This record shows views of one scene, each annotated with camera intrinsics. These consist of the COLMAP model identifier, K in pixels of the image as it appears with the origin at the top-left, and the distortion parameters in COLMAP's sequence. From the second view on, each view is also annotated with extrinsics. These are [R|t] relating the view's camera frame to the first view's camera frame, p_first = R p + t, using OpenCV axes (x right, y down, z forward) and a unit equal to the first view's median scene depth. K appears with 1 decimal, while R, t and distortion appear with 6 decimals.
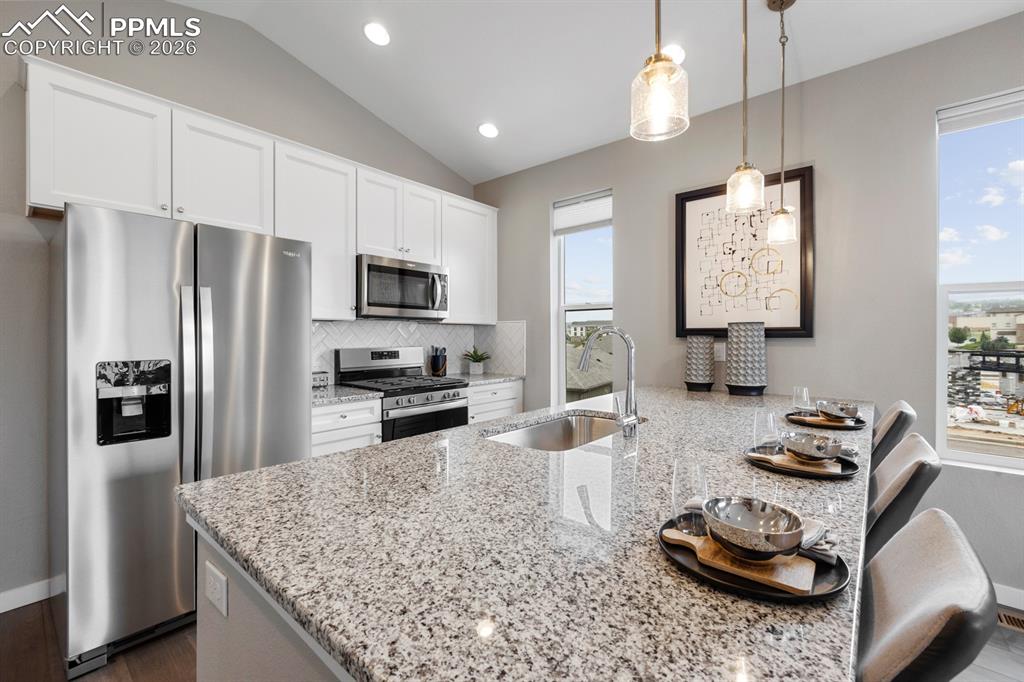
lens RADIAL K [[434.9, 0, 539.5], [0, 434.9, 339.1], [0, 0, 1]] dist [0.004320, 0.000186]
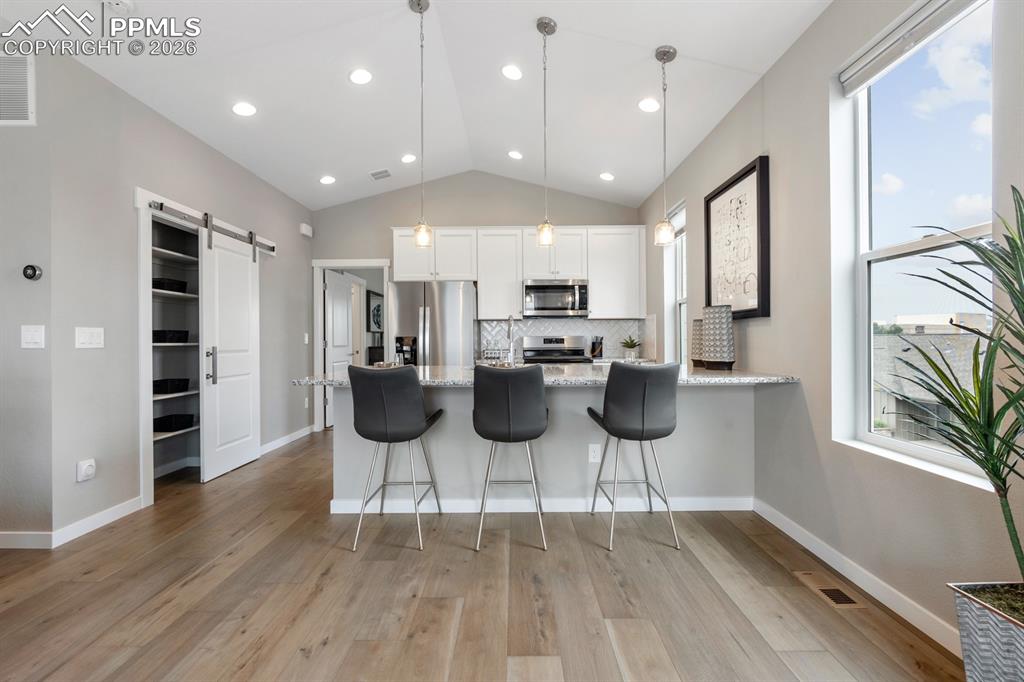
lens RADIAL K [[434.9, 0, 479.7], [0, 434.9, 343.1], [0, 0, 1]] dist [0.004320, 0.000186]
pose [[0.588441, 0.002491, -0.808536, 0.901098], [0.001599, 0.999990, 0.004244, 0.045715], [0.808538, -0.003790, 0.588431, -0.158905]]
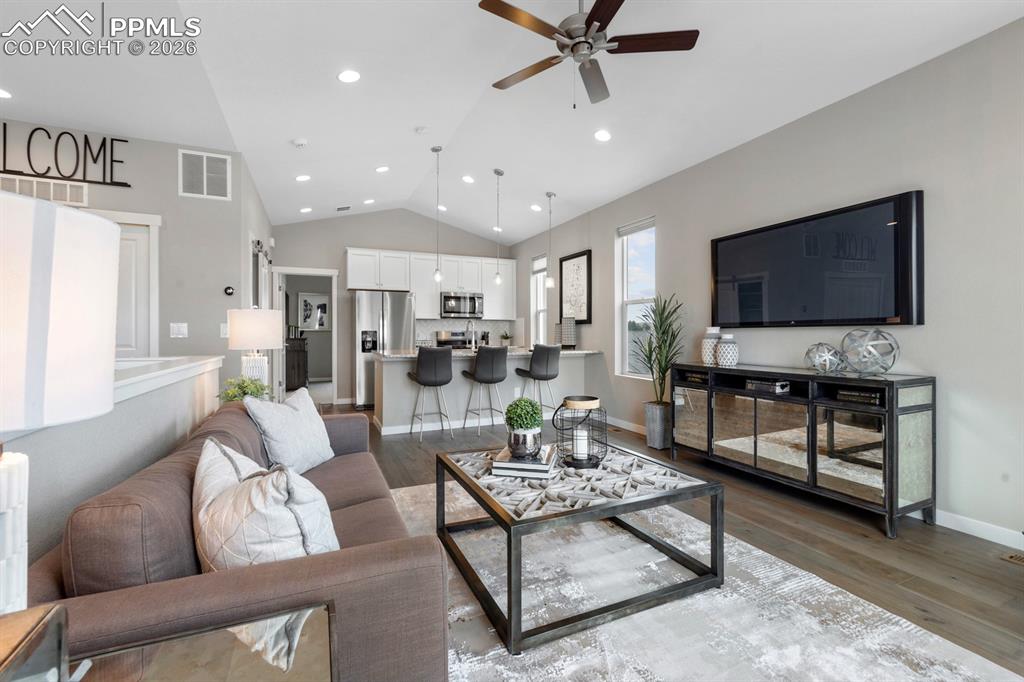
lens RADIAL K [[434.9, 0, 515.5], [0, 434.9, 340.4], [0, 0, 1]] dist [0.004320, 0.000186]
pose [[0.893635, 0.006952, -0.448741, 1.098787], [-0.001462, 0.999920, 0.012580, 0.047141], [0.448792, -0.010586, 0.893573, -1.042881]]
